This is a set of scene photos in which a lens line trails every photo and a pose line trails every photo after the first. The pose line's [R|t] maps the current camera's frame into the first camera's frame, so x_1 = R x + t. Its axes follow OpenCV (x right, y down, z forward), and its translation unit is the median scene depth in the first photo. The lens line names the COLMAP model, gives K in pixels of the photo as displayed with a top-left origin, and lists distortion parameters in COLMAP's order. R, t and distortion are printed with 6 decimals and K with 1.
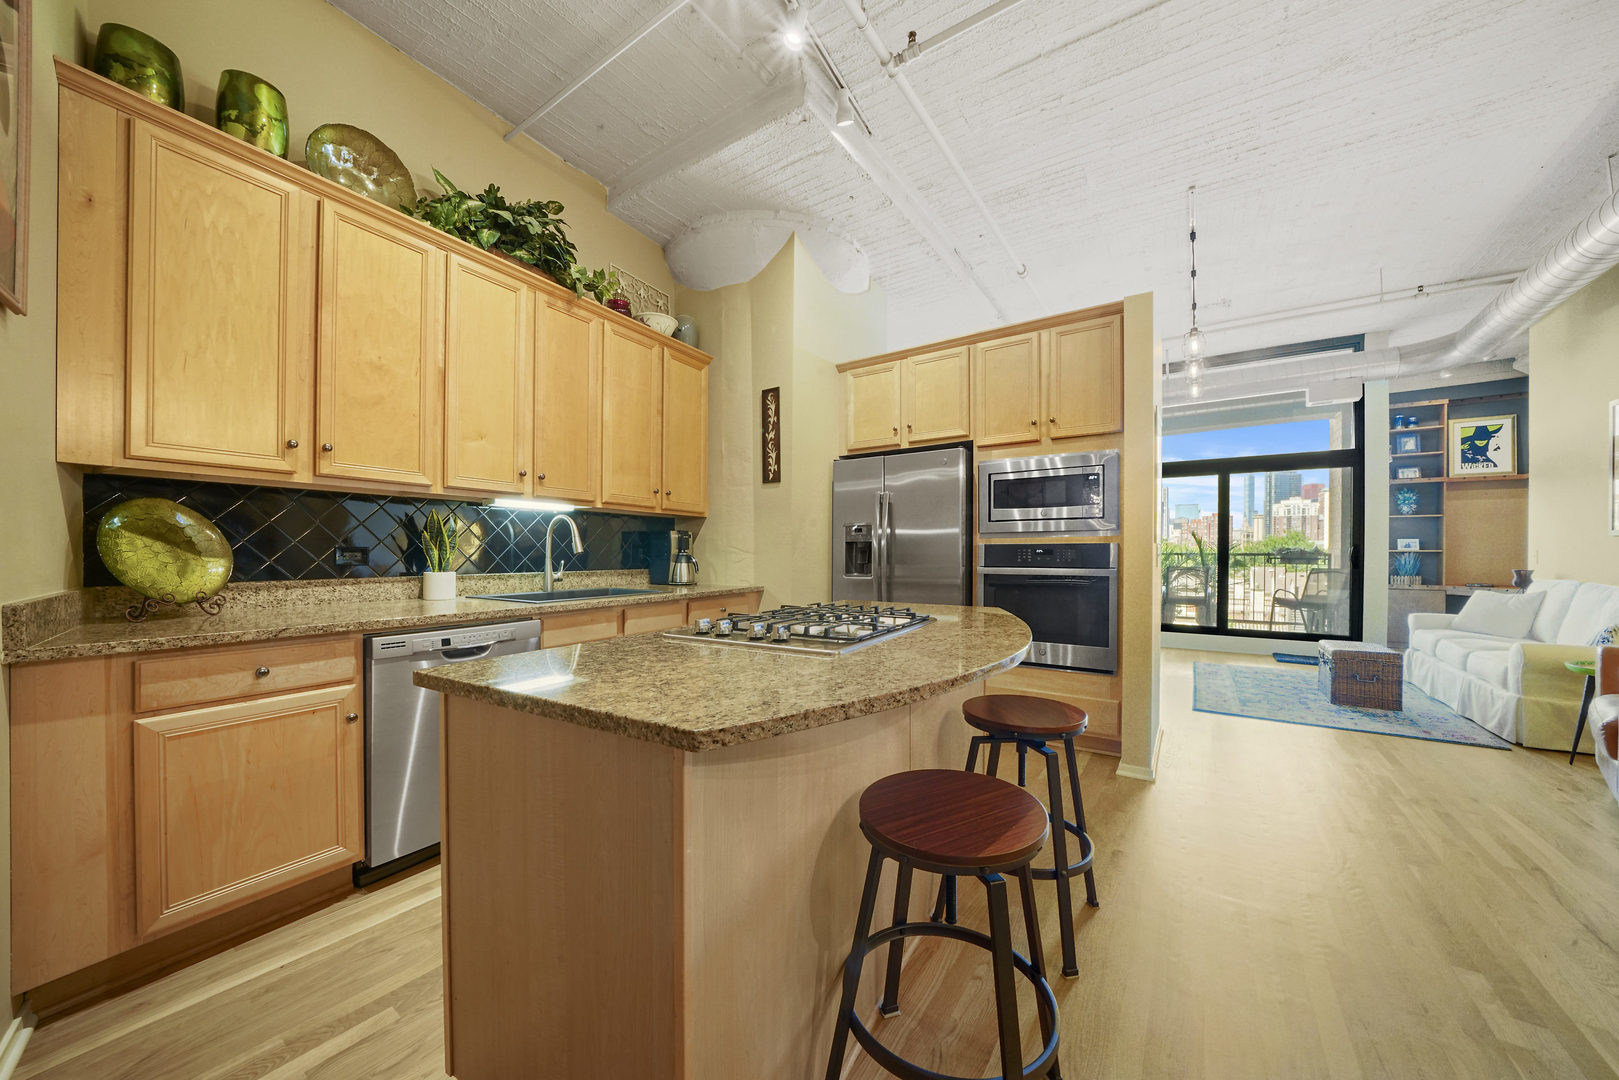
lens RADIAL K [[559.0, 0, 813.0], [0, 559.0, 556.6], [0, 0, 1]] dist [-0.022776, 0.001783]
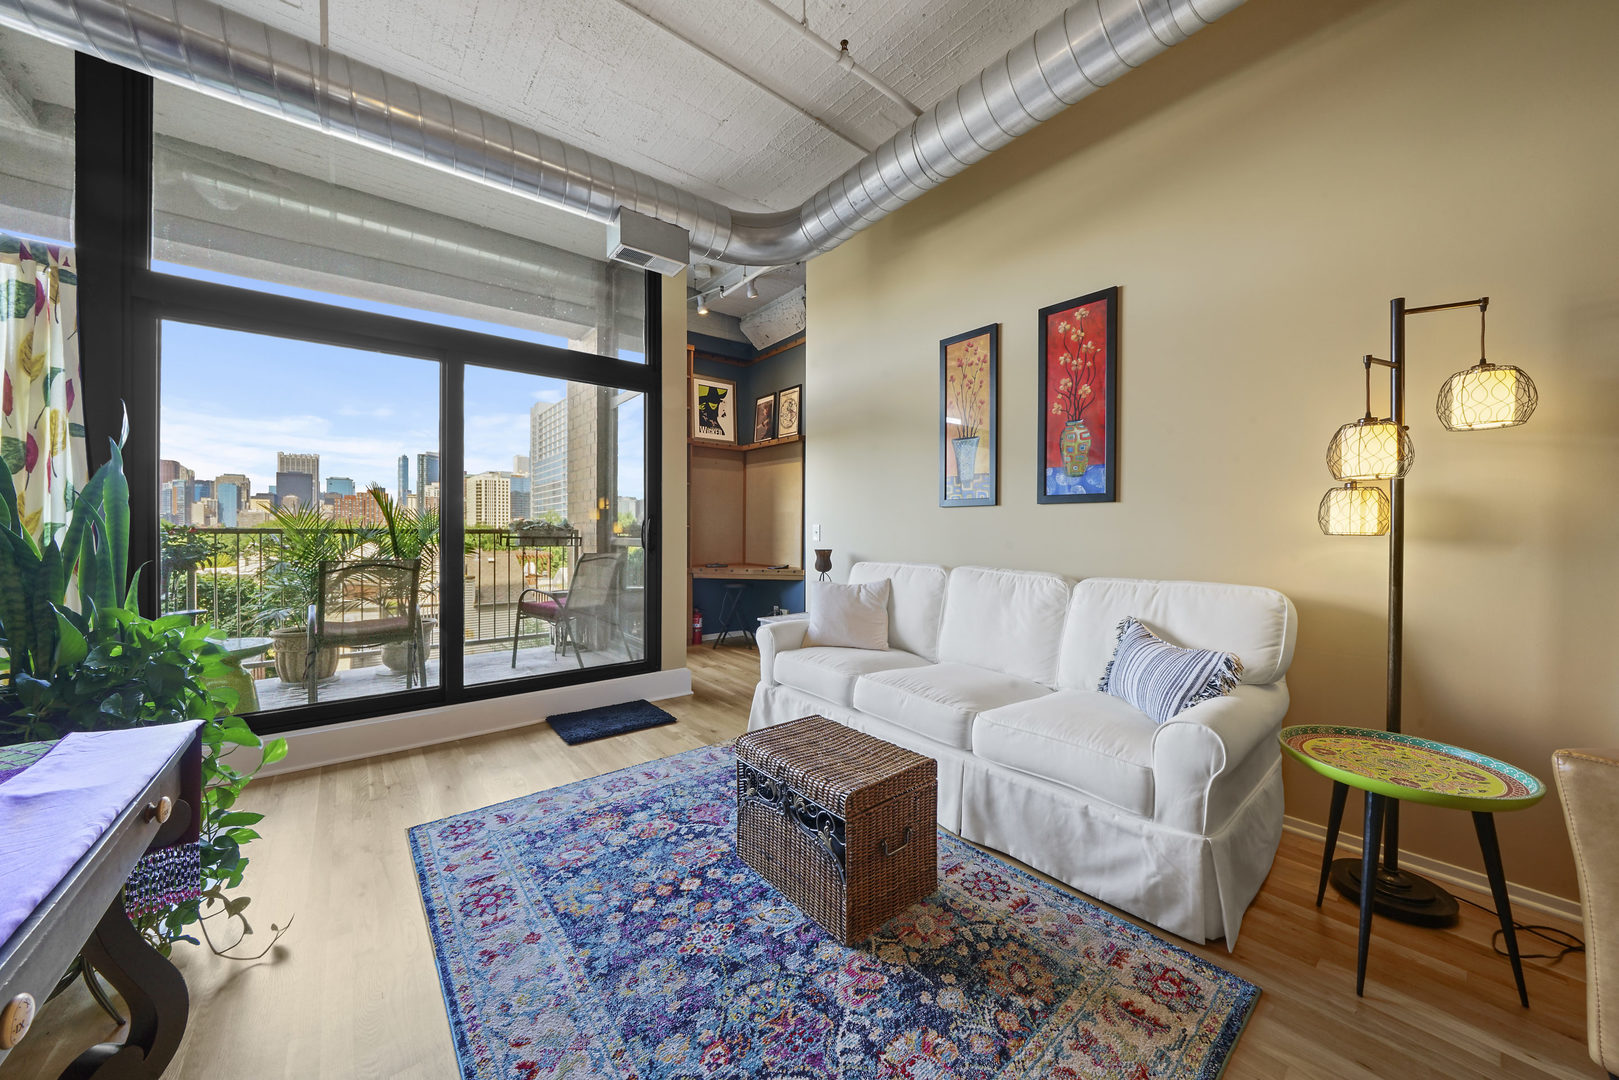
lens RADIAL K [[559.0, 0, 797.0], [0, 559.0, 536.1], [0, 0, 1]] dist [-0.022776, 0.001783]
pose [[0.281244, -0.011972, 0.959562, 0.658856], [0.007345, 0.999920, 0.010323, -0.005950], [-0.959608, 0.004145, 0.281309, 1.034334]]
